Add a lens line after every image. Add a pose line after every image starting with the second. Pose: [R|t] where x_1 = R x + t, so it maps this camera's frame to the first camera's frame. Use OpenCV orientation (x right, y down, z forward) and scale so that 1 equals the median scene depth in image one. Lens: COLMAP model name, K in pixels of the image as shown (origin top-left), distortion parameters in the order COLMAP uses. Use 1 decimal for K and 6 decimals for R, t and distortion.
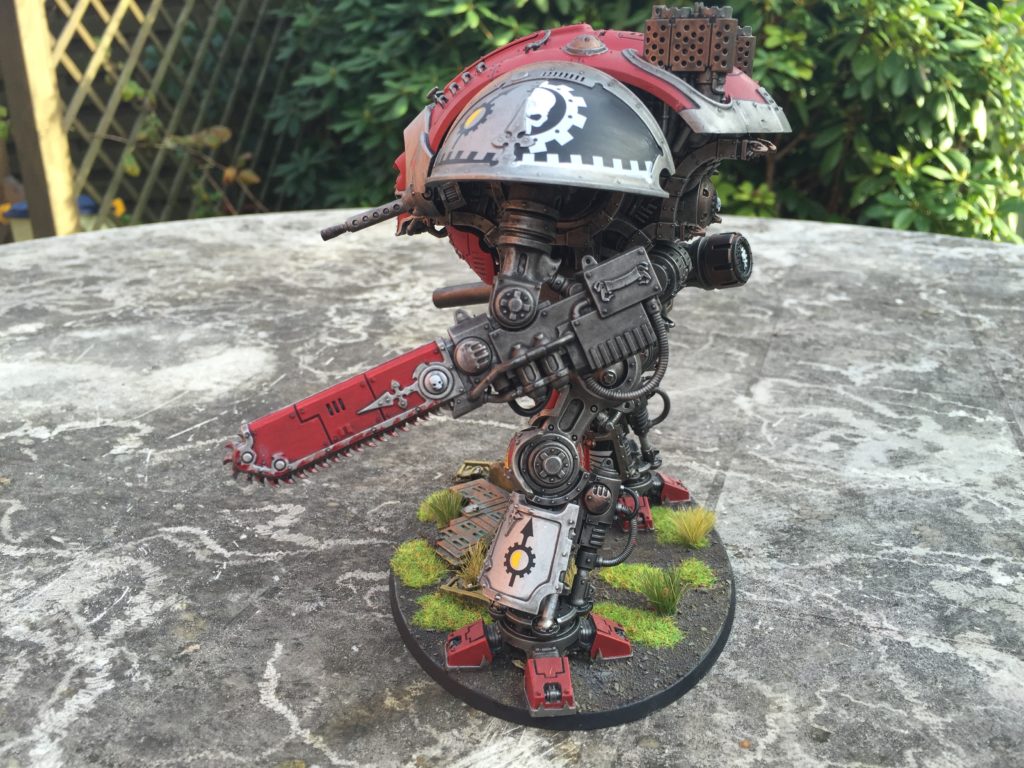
lens RADIAL K [[869.5, 0, 511.3], [0, 869.5, 384.4], [0, 0, 1]] dist [0.018954, -0.051889]
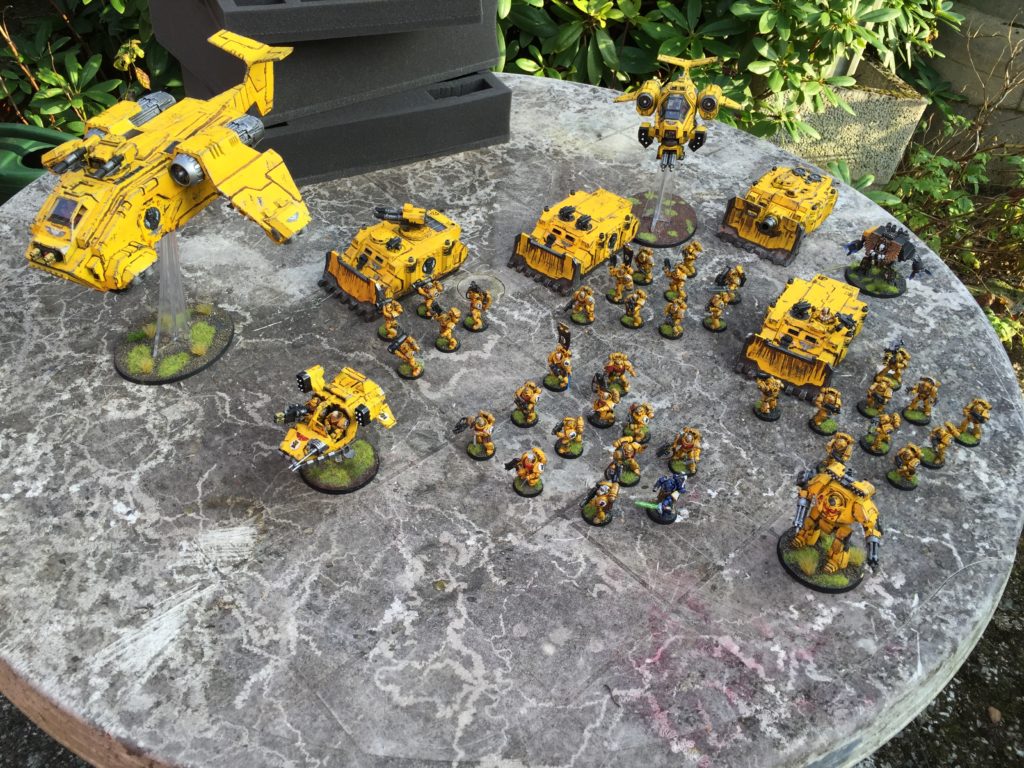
lens RADIAL K [[869.5, 0, 512.3], [0, 869.5, 382.1], [0, 0, 1]] dist [0.018954, -0.051889]
pose [[0.884195, 0.353907, -0.304874, 1.418109], [-0.208088, 0.882757, 0.421236, -1.396817], [0.418208, -0.309015, 0.854173, -1.006731]]
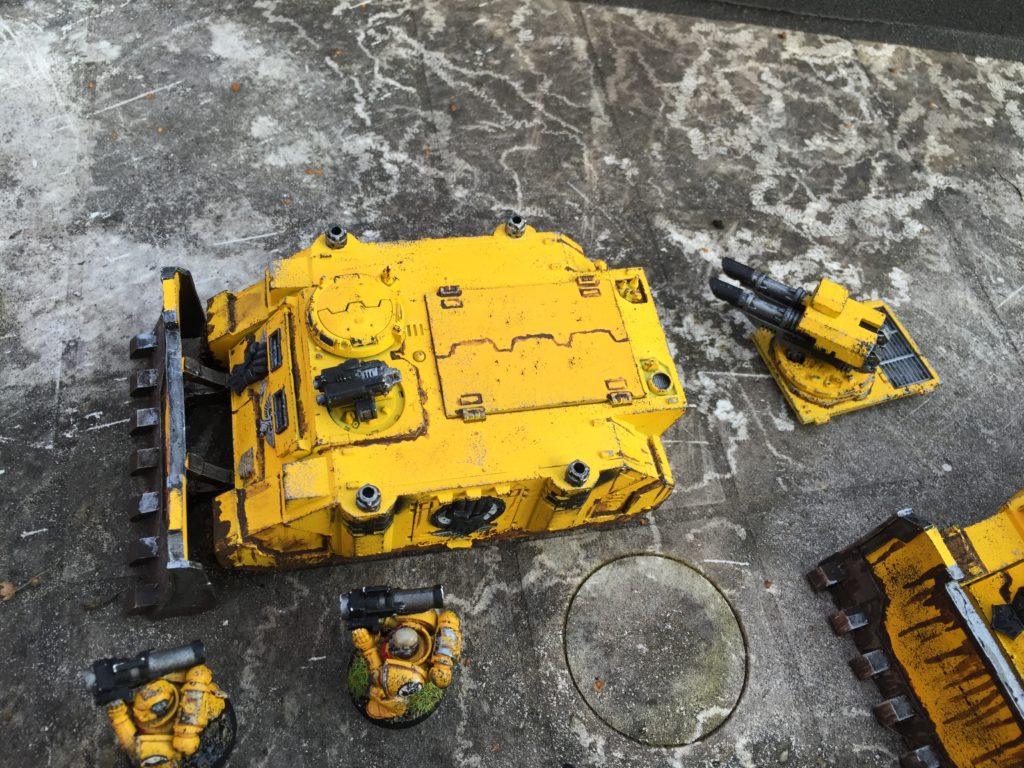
lens RADIAL K [[869.5, 0, 508.3], [0, 869.5, 386.8], [0, 0, 1]] dist [0.018954, -0.051889]
pose [[0.492569, 0.774300, -0.397285, 0.074886], [-0.389936, 0.604480, 0.694661, -0.904974], [0.778027, -0.187253, 0.599675, 1.664645]]
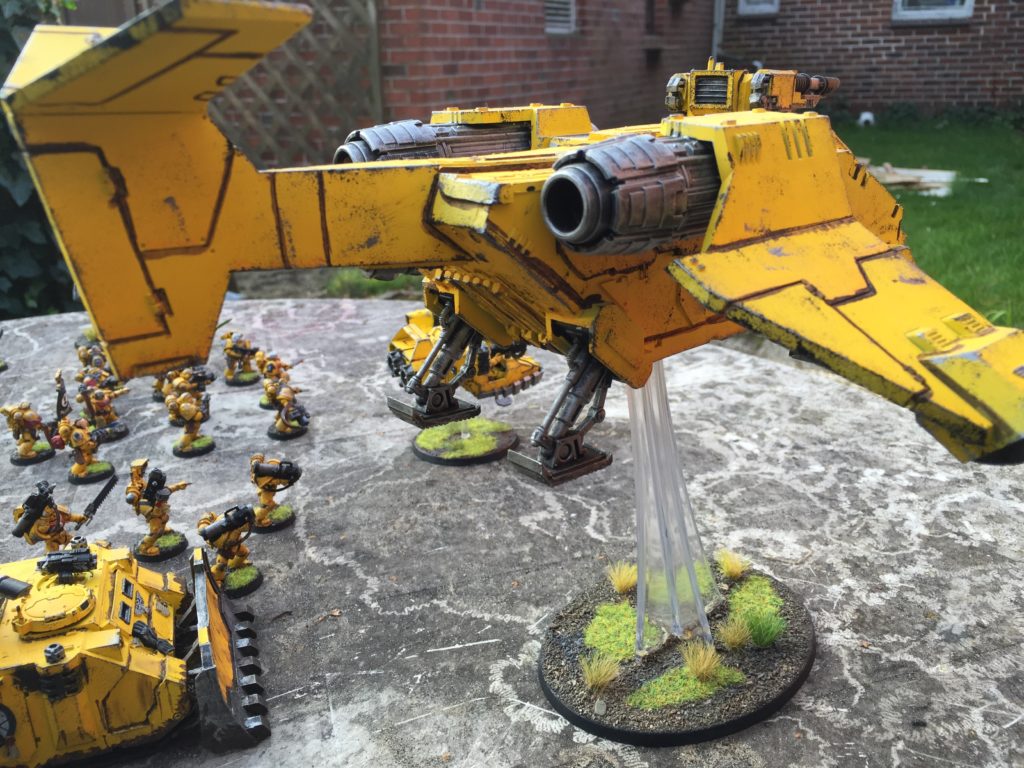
lens RADIAL K [[869.5, 0, 514.9], [0, 869.5, 382.1], [0, 0, 1]] dist [0.018954, -0.051889]
pose [[-0.596840, -0.257704, 0.759849, -1.632052], [0.289913, 0.813772, 0.503711, -0.971799], [-0.748153, 0.520925, -0.410980, 1.942910]]
